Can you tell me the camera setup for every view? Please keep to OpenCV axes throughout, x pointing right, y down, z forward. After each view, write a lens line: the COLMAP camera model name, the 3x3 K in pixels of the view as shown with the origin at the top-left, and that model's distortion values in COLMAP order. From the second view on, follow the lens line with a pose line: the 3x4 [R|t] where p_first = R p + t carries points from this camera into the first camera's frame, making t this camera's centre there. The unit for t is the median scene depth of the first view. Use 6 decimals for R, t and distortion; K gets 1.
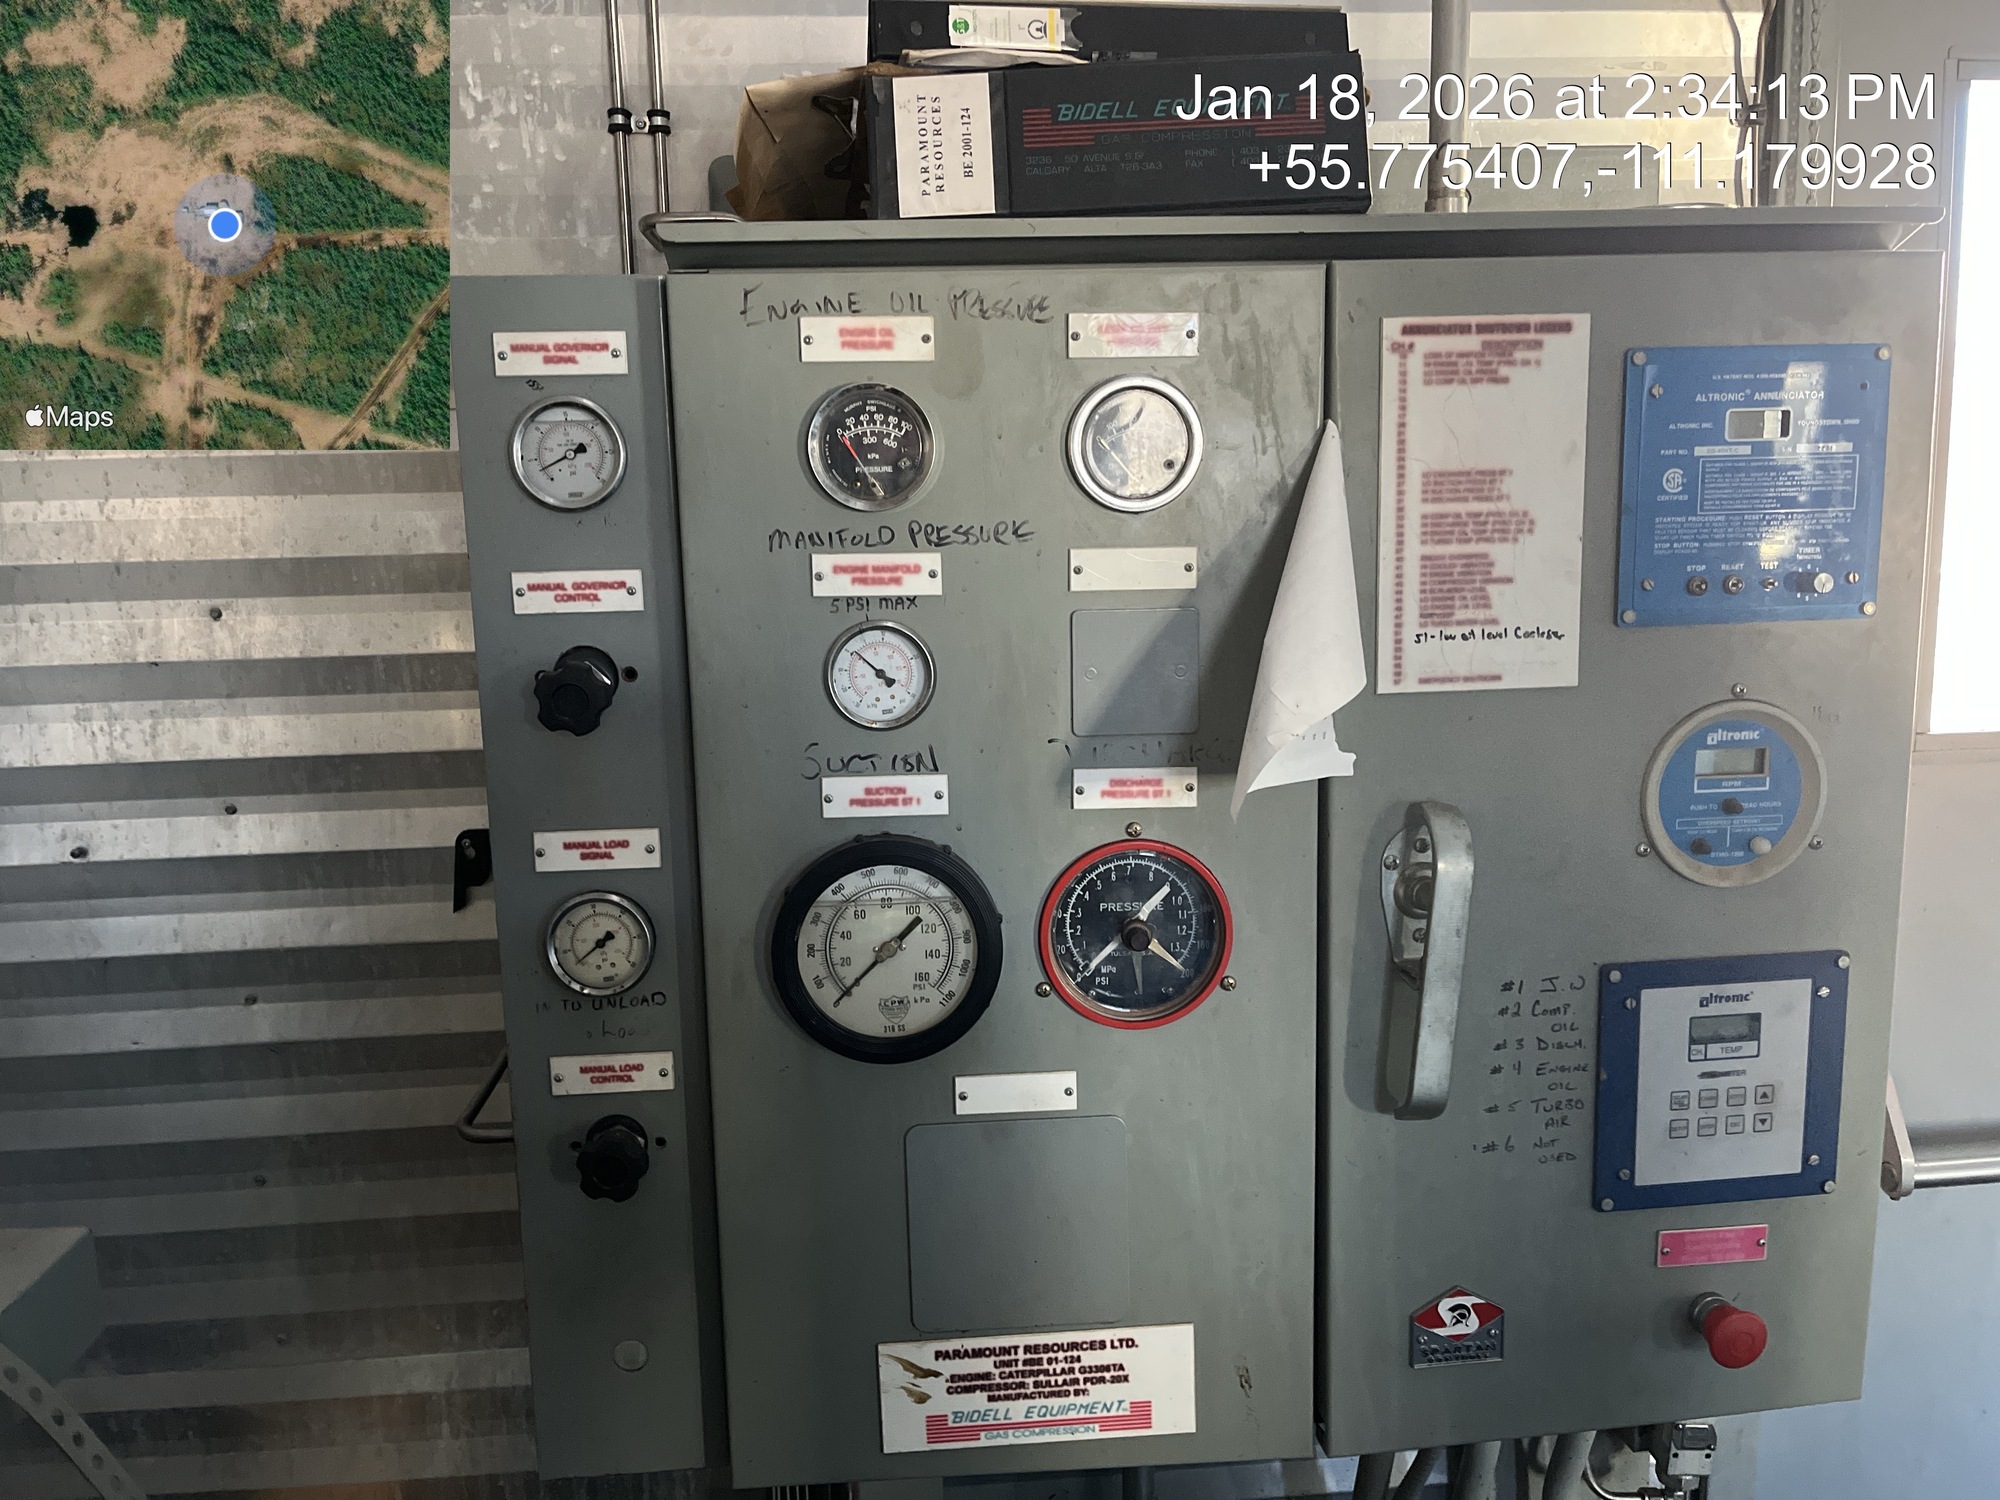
lens RADIAL K [[1555.0, 0, 1008.6], [0, 1555.0, 746.2], [0, 0, 1]] dist [0.065876, -0.077930]
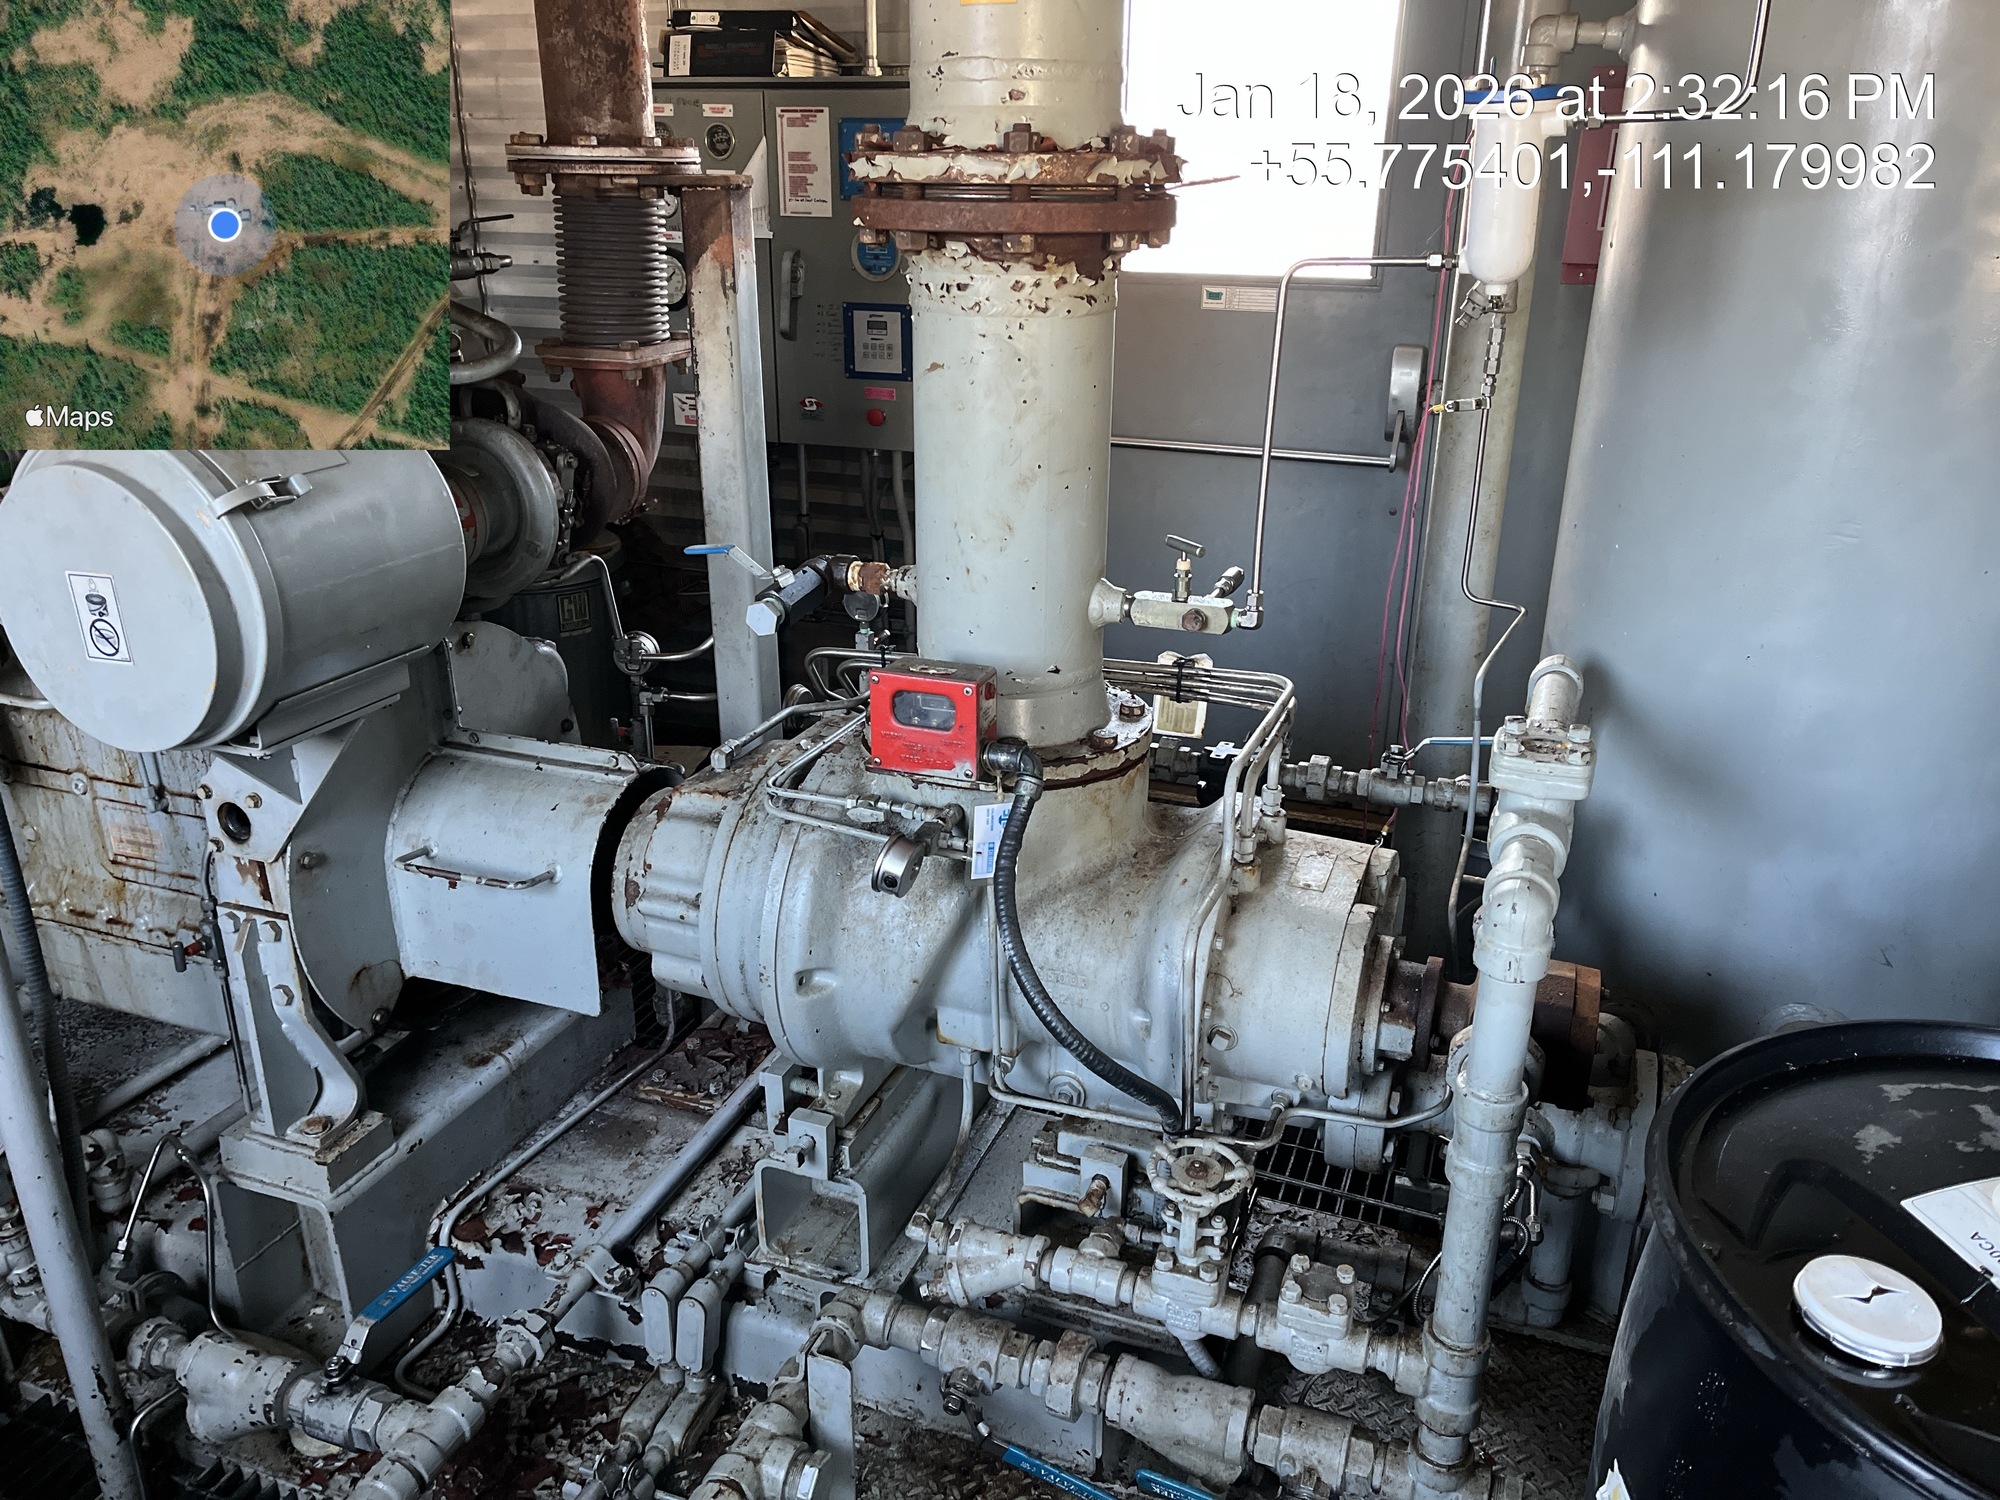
lens RADIAL K [[1520.6, 0, 1000.0], [0, 1520.6, 750.0], [0, 0, 1]] dist [0.001893, 0.116630]
pose [[0.900051, 0.185572, -0.394297, 2.362010], [-0.103226, 0.969838, 0.220813, 0.341982], [0.423381, -0.158041, 0.892060, -2.194148]]
